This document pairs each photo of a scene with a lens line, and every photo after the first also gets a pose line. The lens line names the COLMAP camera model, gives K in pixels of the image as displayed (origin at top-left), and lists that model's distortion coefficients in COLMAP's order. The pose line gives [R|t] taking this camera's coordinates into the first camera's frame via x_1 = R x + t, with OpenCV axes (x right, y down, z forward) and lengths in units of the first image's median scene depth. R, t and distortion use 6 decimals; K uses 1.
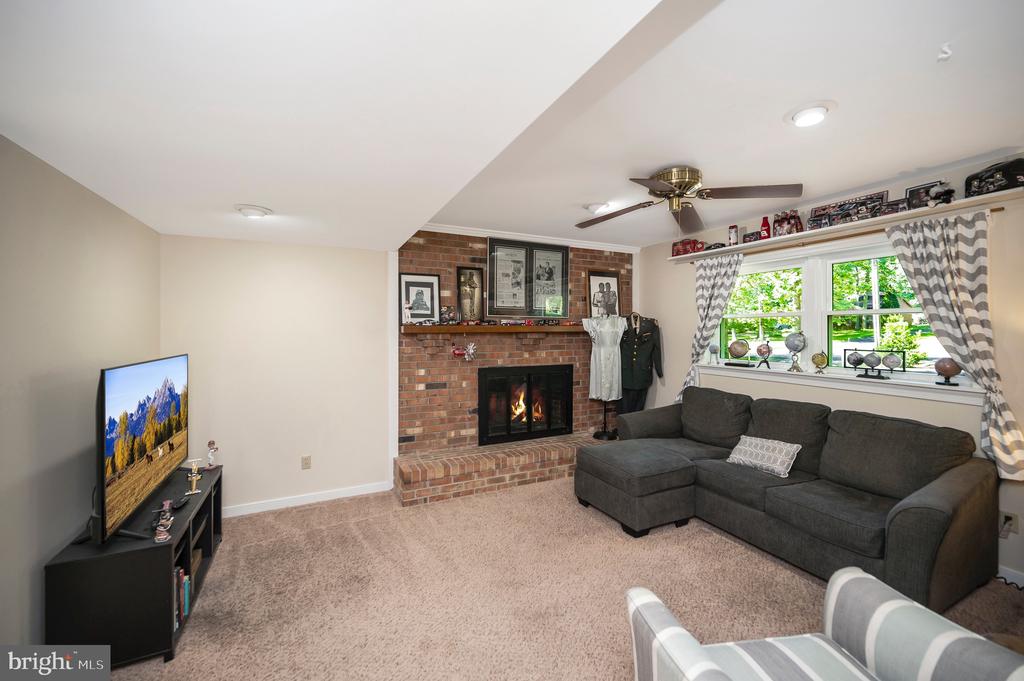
lens RADIAL K [[417.3, 0, 516.0], [0, 417.3, 333.8], [0, 0, 1]] dist [-0.003969, 0.000278]
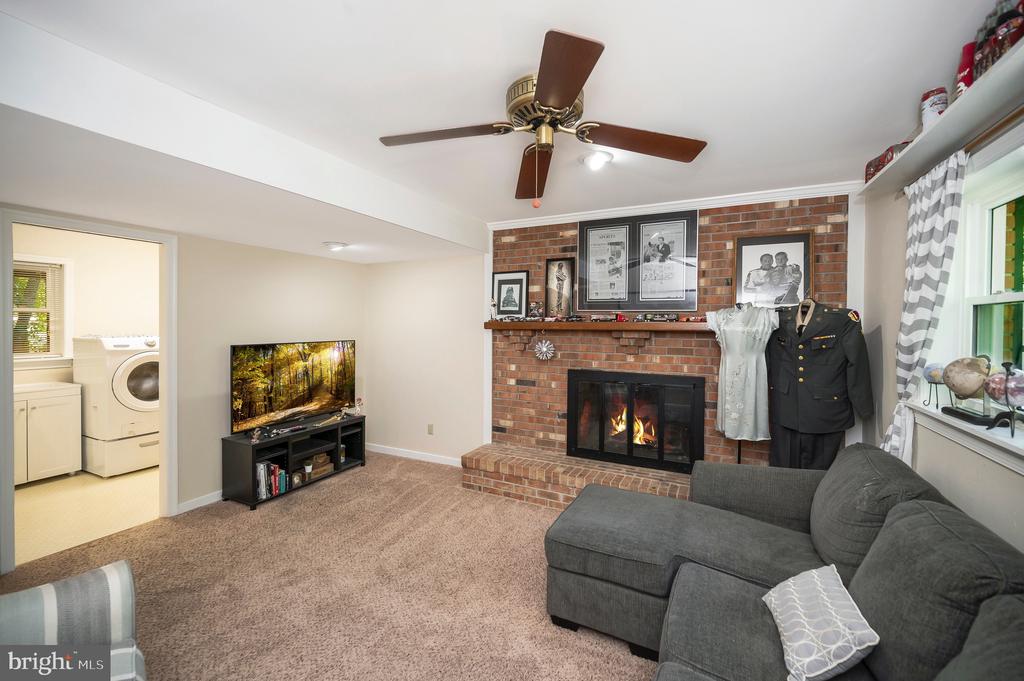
lens RADIAL K [[417.3, 0, 510.3], [0, 417.3, 332.0], [0, 0, 1]] dist [-0.003969, 0.000278]
pose [[0.600657, 0.019084, -0.799279, 0.567908], [-0.015291, 0.999806, 0.012381, -0.007325], [0.799361, 0.004785, 0.600832, 0.368712]]
